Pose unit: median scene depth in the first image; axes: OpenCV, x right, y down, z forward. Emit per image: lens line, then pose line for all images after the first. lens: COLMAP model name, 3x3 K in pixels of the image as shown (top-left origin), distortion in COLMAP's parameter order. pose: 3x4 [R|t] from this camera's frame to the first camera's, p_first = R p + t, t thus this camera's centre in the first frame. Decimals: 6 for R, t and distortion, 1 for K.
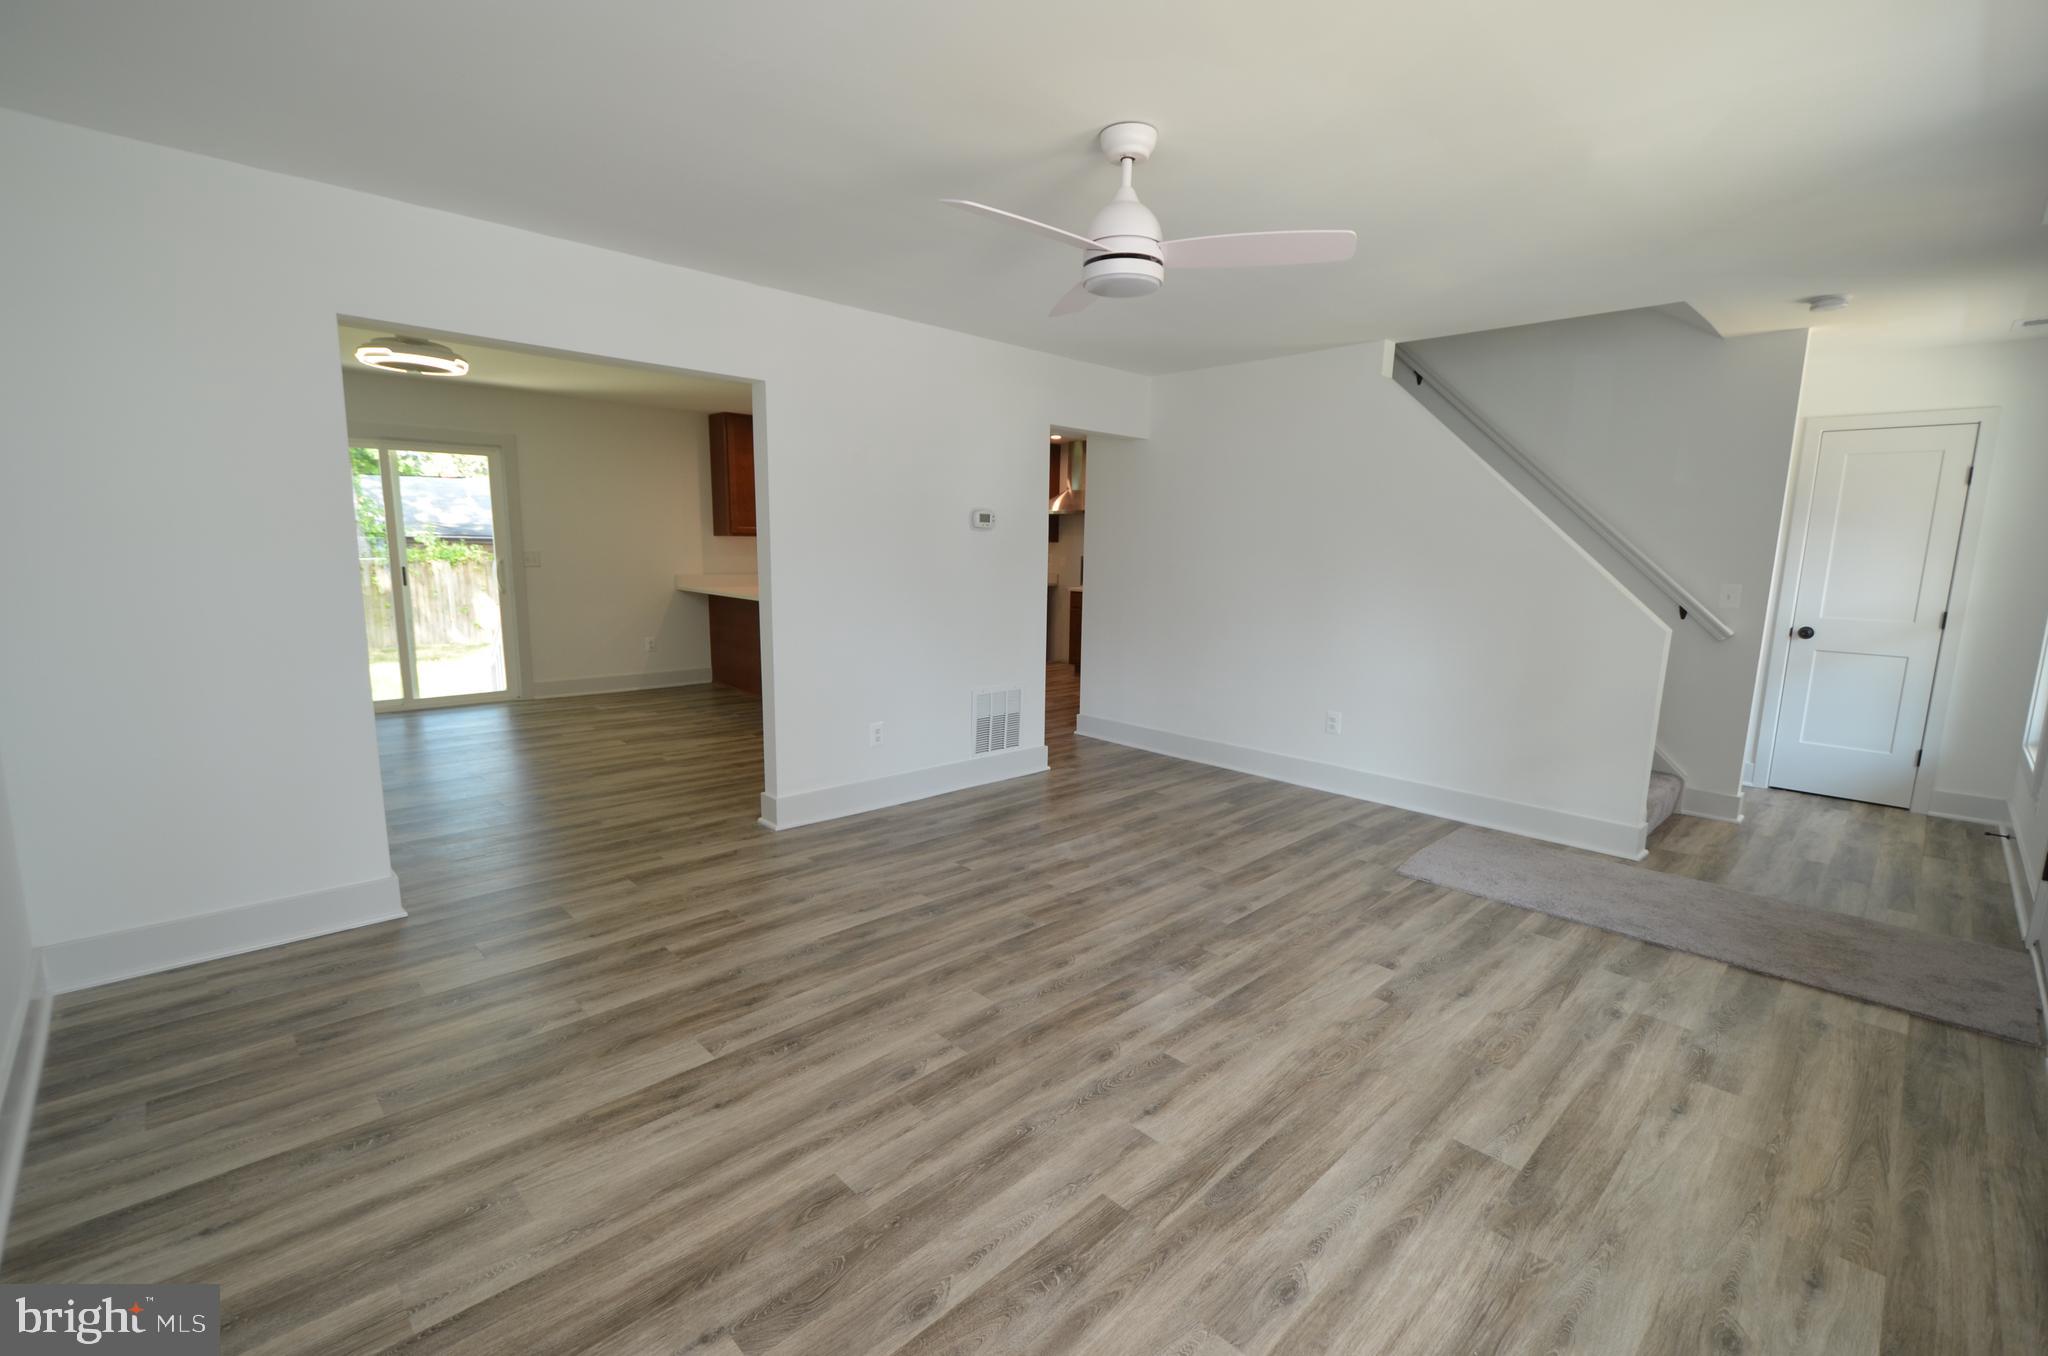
lens RADIAL K [[889.3, 0, 1025.9], [0, 889.3, 685.0], [0, 0, 1]] dist [0.012164, -0.007040]
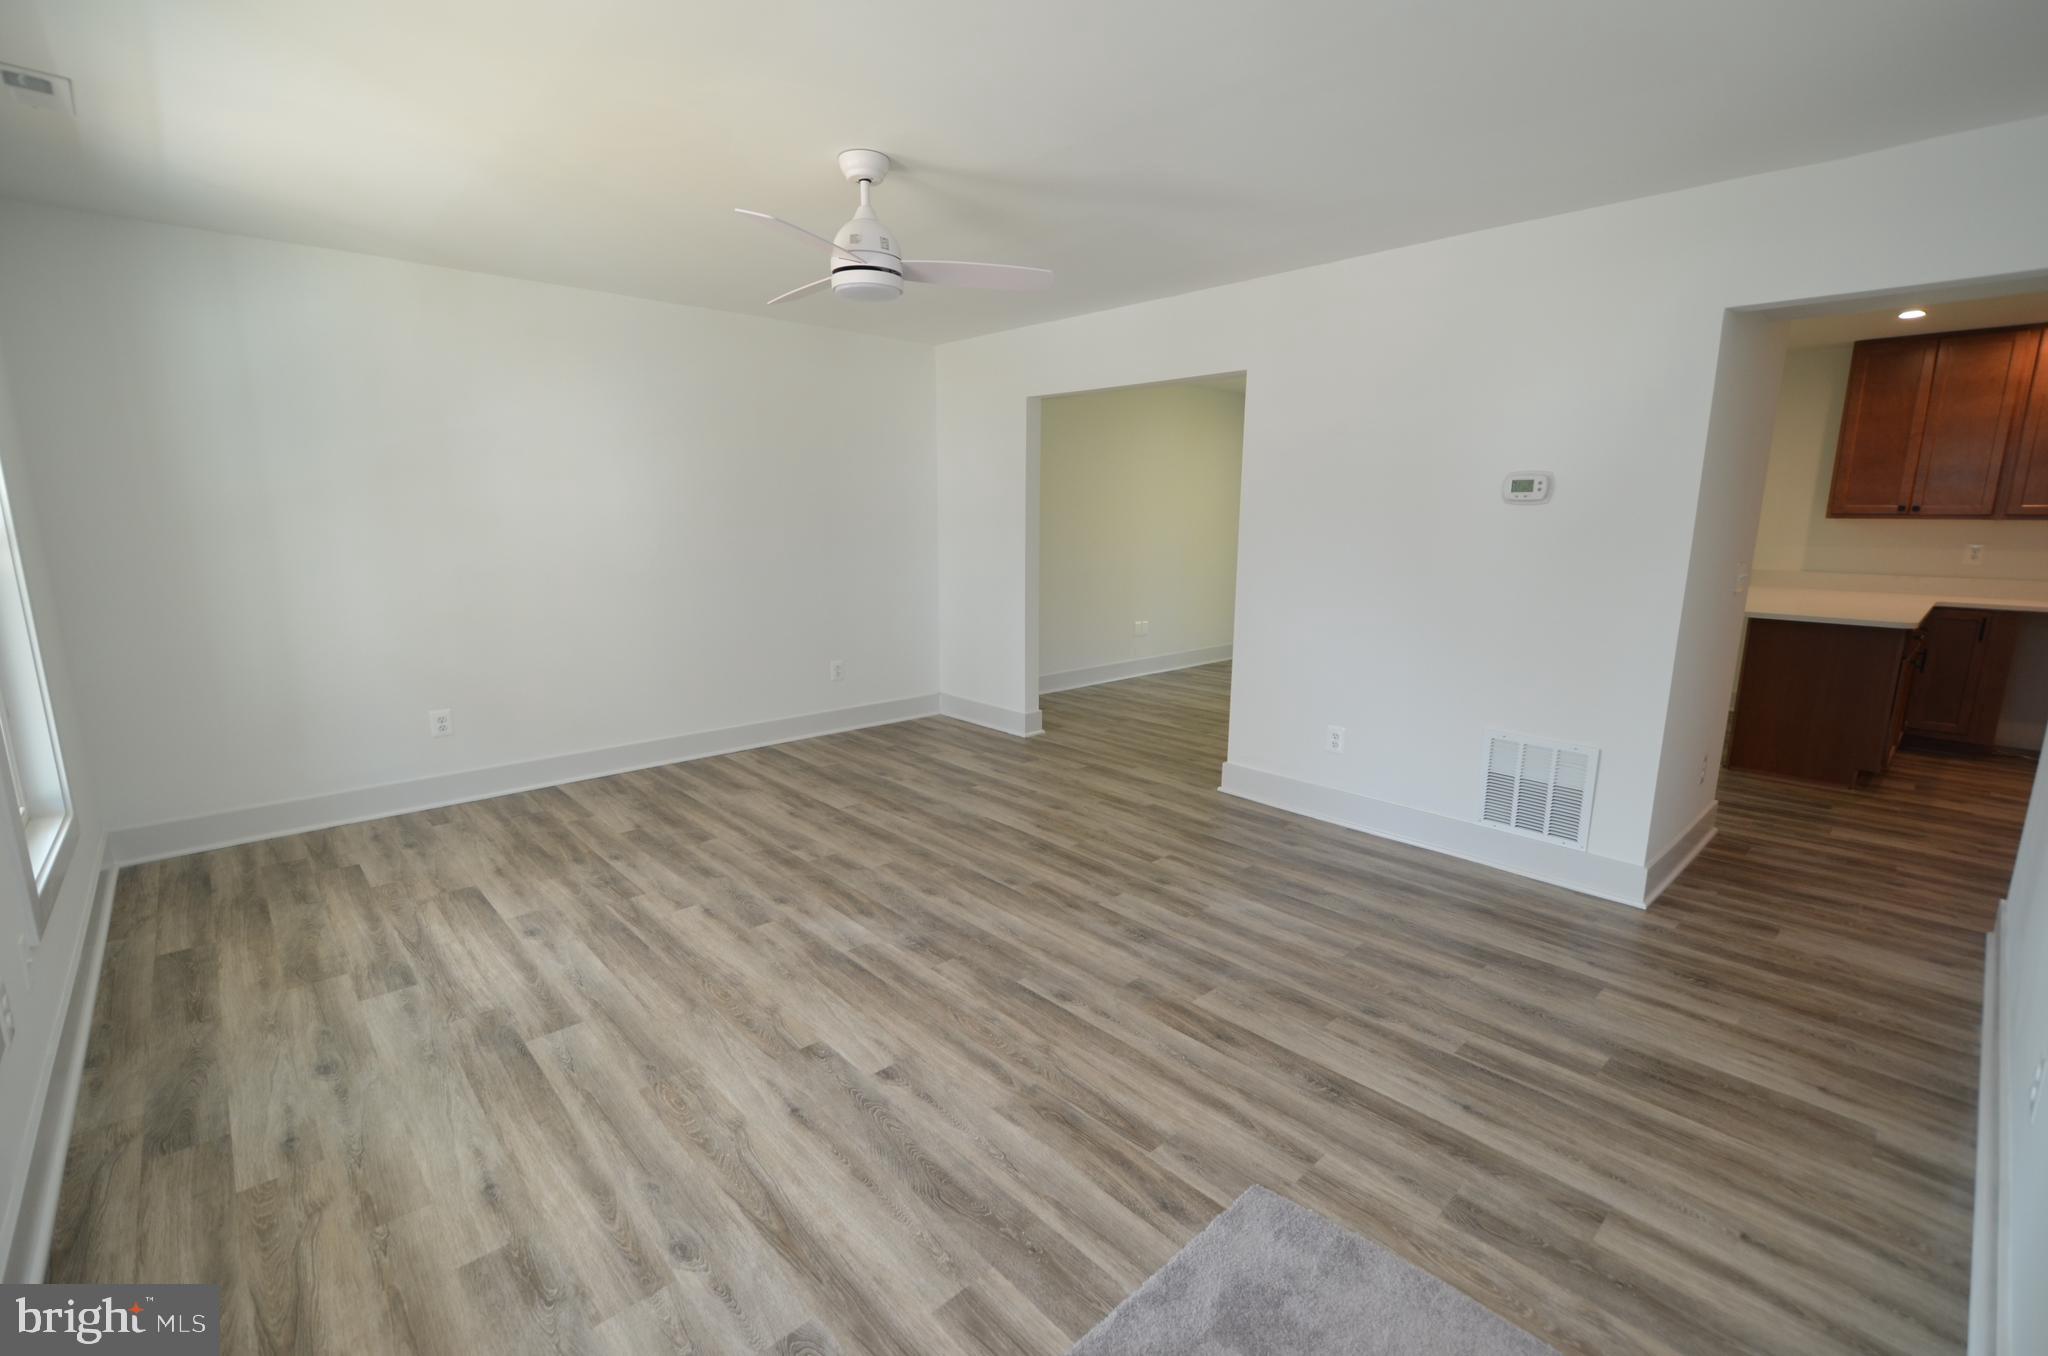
lens RADIAL K [[889.3, 0, 1025.9], [0, 889.3, 685.0], [0, 0, 1]] dist [0.012164, -0.007040]
pose [[-0.023414, 0.171811, -0.984852, 1.170710], [-0.161737, 0.971493, 0.173326, -0.167970], [0.986556, 0.163345, 0.005042, 1.132855]]
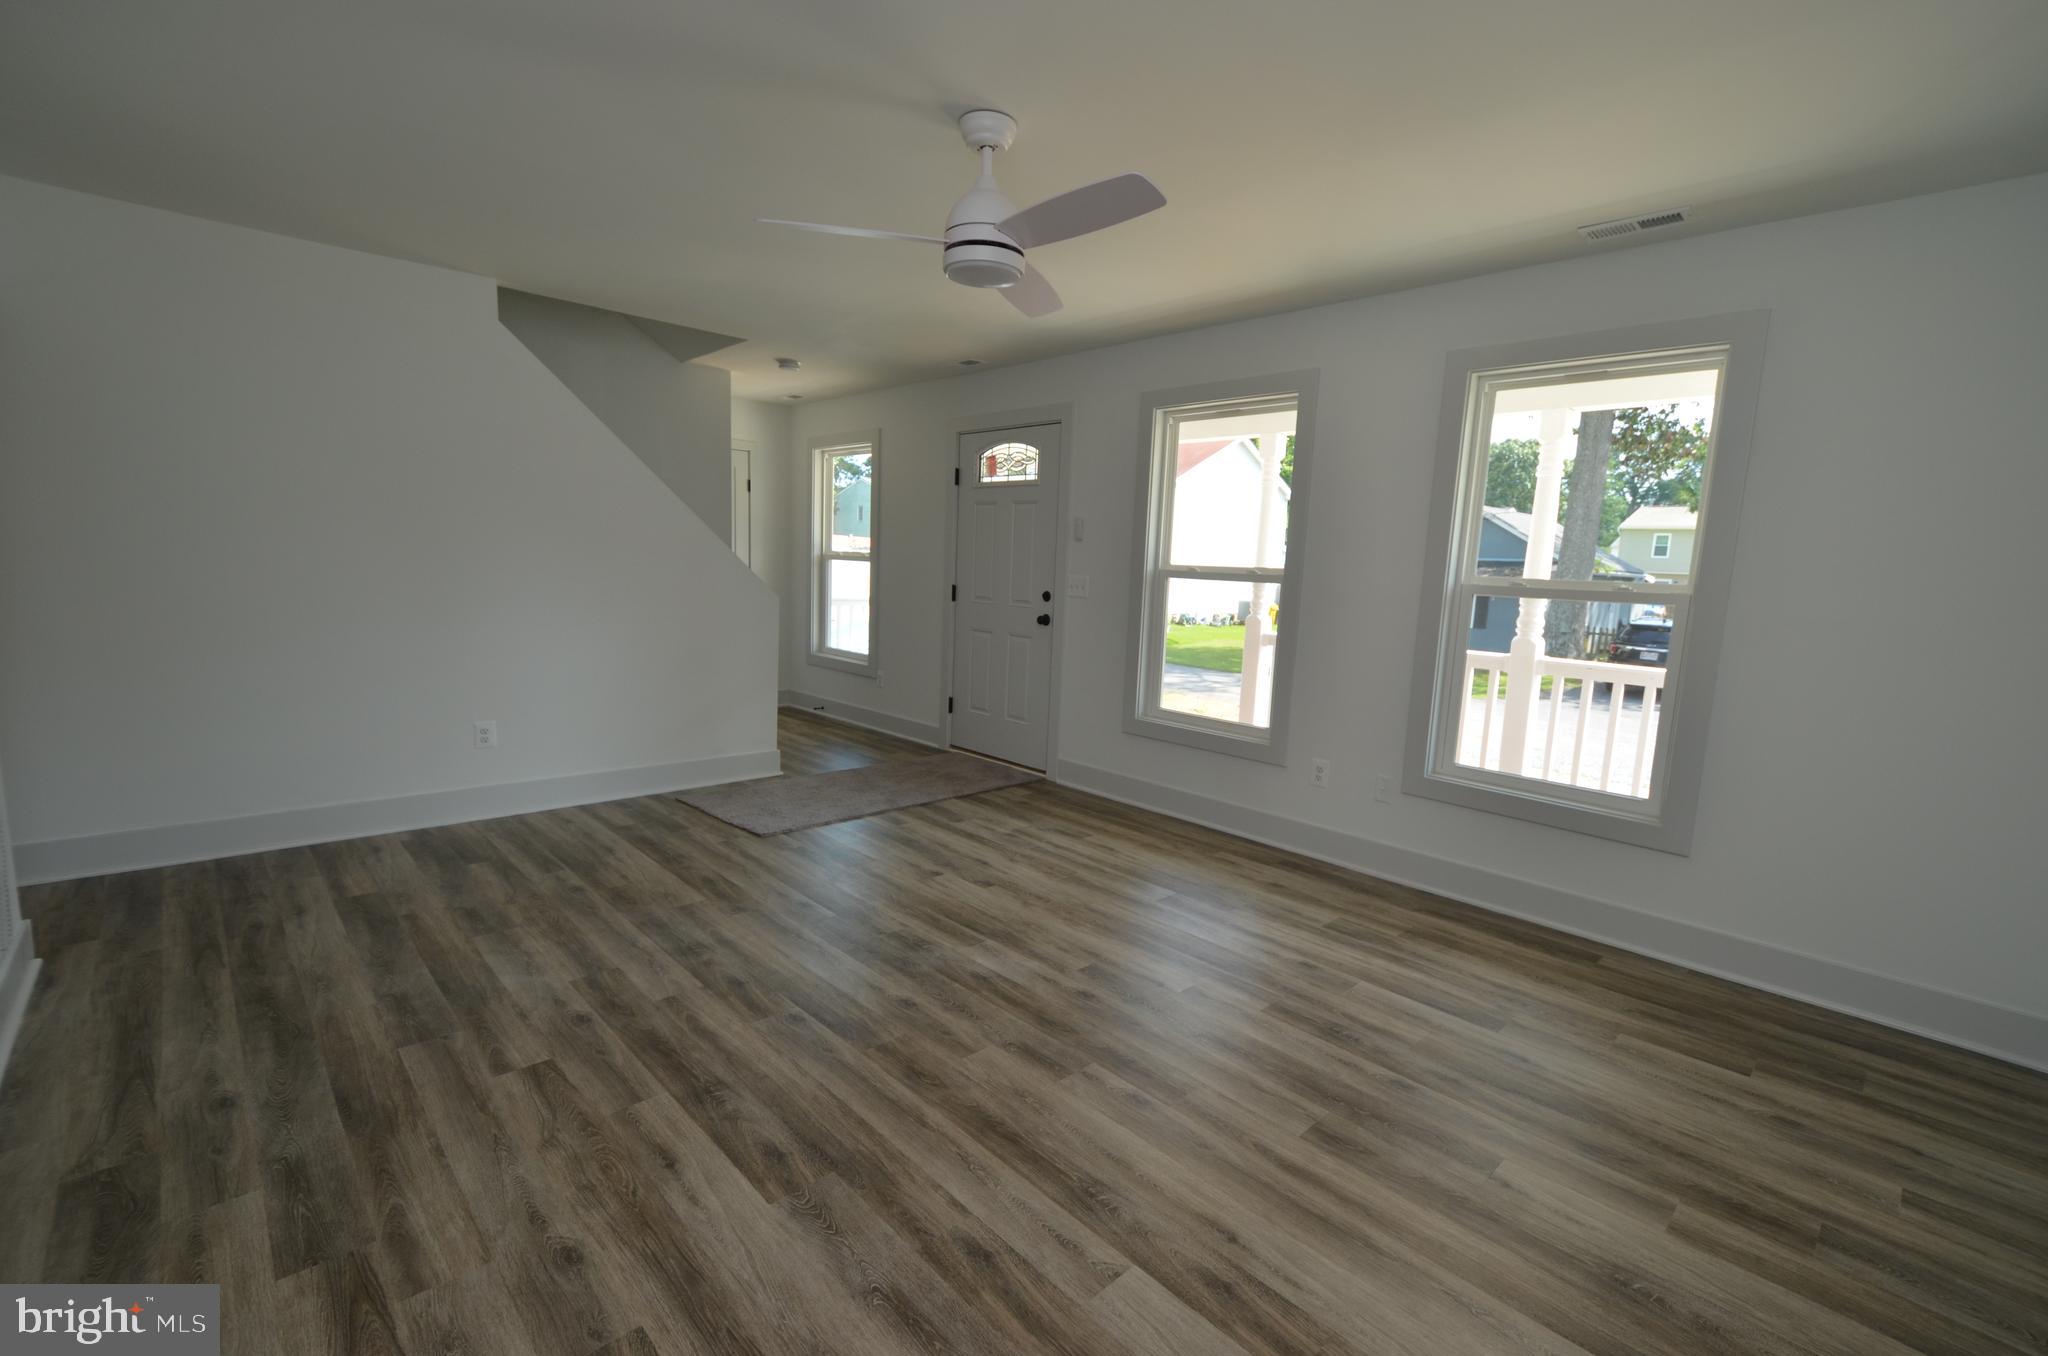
lens RADIAL K [[889.3, 0, 1025.9], [0, 889.3, 685.0], [0, 0, 1]] dist [0.012164, -0.007040]
pose [[0.012395, -0.155719, 0.987724, -0.836266], [0.117192, 0.981218, 0.153223, -0.129858], [-0.993032, 0.113854, 0.030411, 0.864805]]
